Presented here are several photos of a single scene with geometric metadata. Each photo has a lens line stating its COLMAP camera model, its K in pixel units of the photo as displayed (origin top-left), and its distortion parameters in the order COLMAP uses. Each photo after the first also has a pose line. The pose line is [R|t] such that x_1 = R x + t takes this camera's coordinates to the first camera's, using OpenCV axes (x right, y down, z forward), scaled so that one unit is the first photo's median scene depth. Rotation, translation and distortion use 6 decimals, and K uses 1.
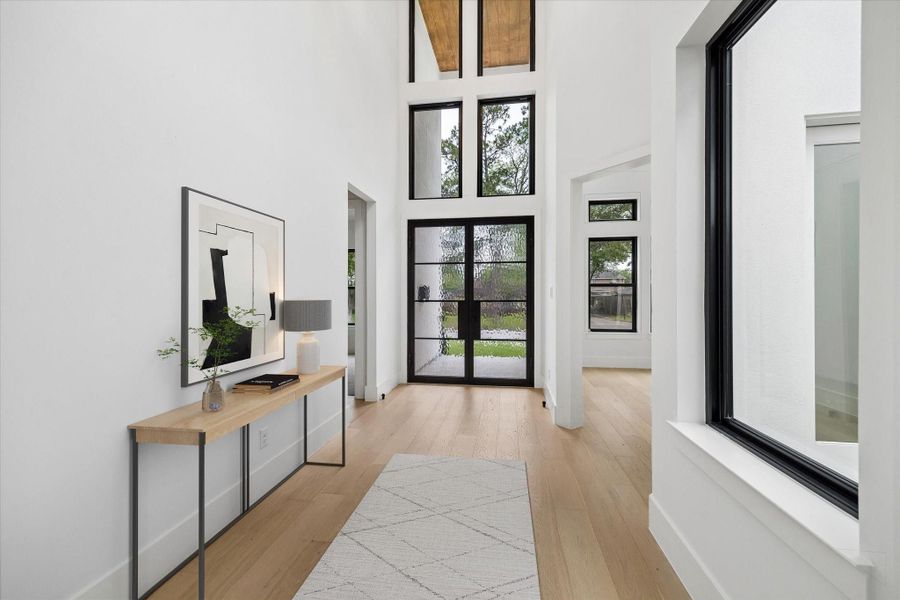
lens RADIAL K [[343.2, 0, 450.0], [0, 343.2, 300.0], [0, 0, 1]] dist [-0.001314, -0.000162]
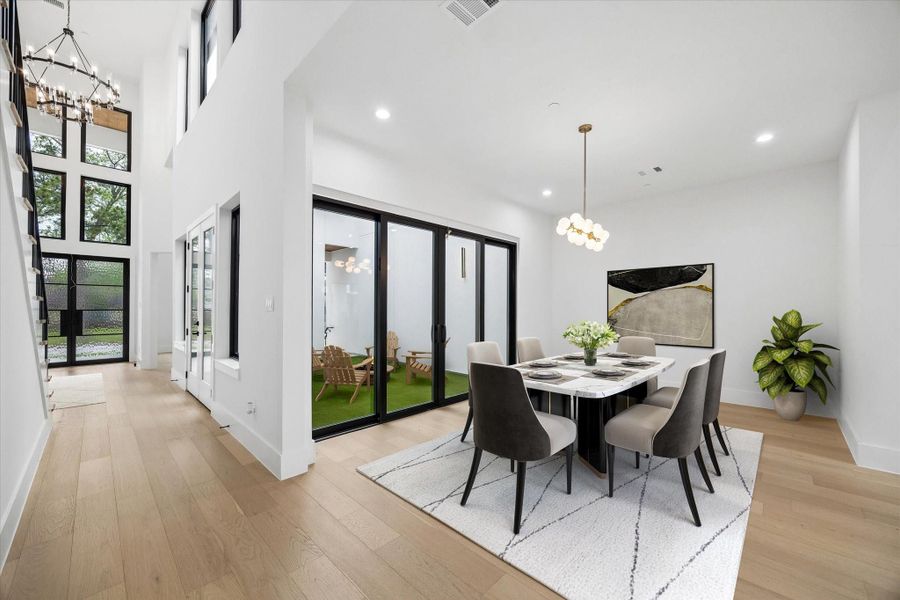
lens RADIAL K [[343.2, 0, 450.0], [0, 343.2, 300.0], [0, 0, 1]] dist [-0.001314, -0.000162]
pose [[0.556509, 0.009421, 0.830788, -0.267429], [0.014870, 0.999663, -0.021297, 0.014920], [-0.830709, 0.024205, 0.556181, -1.198512]]
